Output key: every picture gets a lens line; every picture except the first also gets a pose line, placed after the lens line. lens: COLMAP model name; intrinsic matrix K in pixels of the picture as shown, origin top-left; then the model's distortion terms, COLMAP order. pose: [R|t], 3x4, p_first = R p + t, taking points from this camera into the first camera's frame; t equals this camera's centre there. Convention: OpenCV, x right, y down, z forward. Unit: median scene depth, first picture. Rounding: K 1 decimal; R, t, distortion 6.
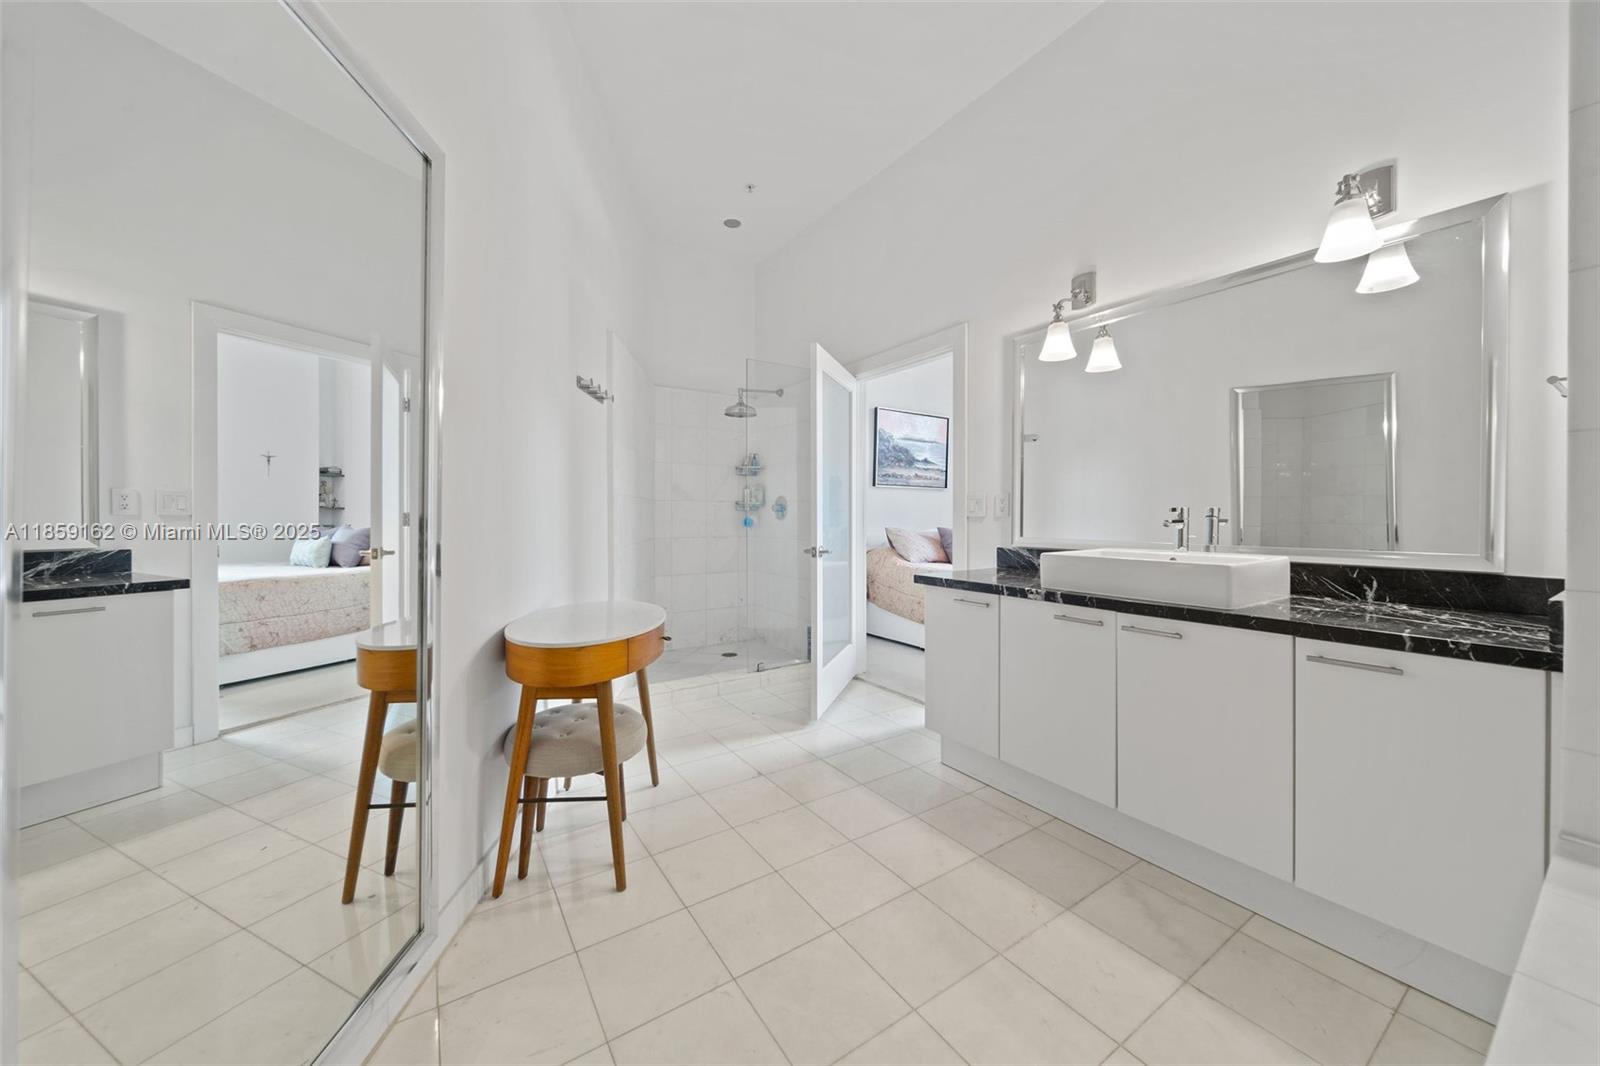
lens RADIAL K [[582.2, 0, 800.6], [0, 582.2, 525.2], [0, 0, 1]] dist [0.001249, -0.000741]
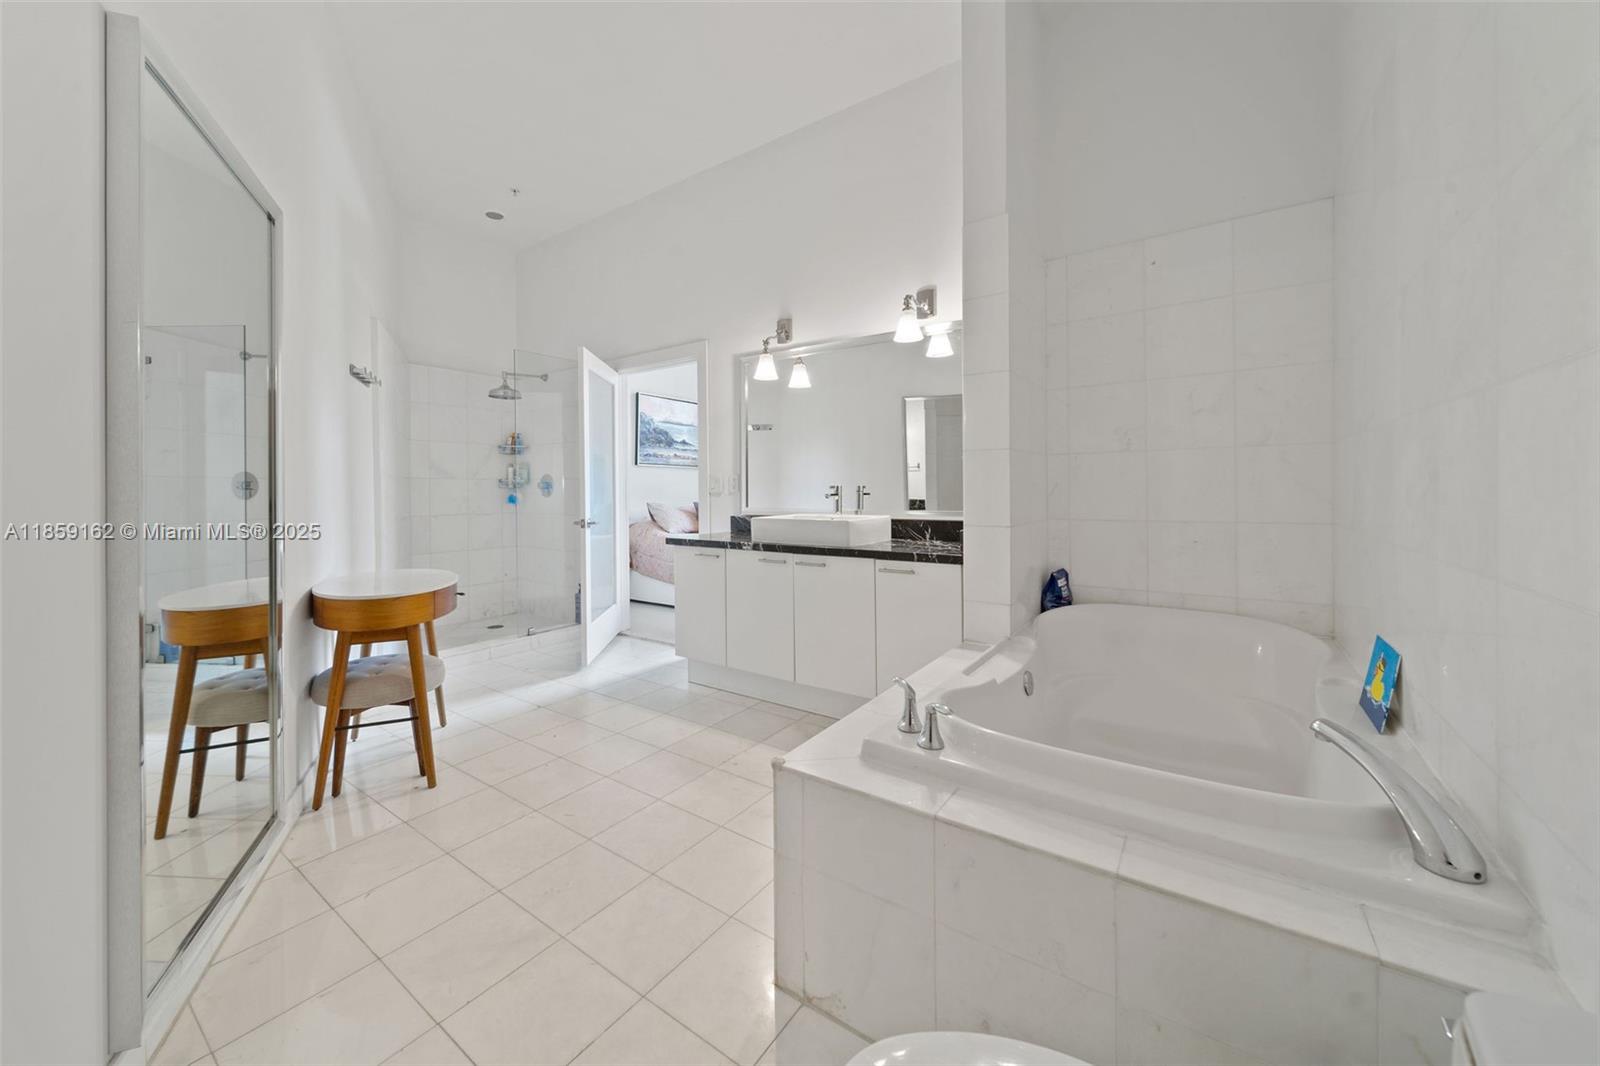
lens RADIAL K [[582.2, 0, 774.5], [0, 582.2, 498.2], [0, 0, 1]] dist [0.001249, -0.000741]
pose [[0.937830, -0.010565, 0.346933, -0.030971], [0.012400, 0.999918, -0.003067, 0.004734], [-0.346872, 0.007178, 0.937885, -0.347724]]
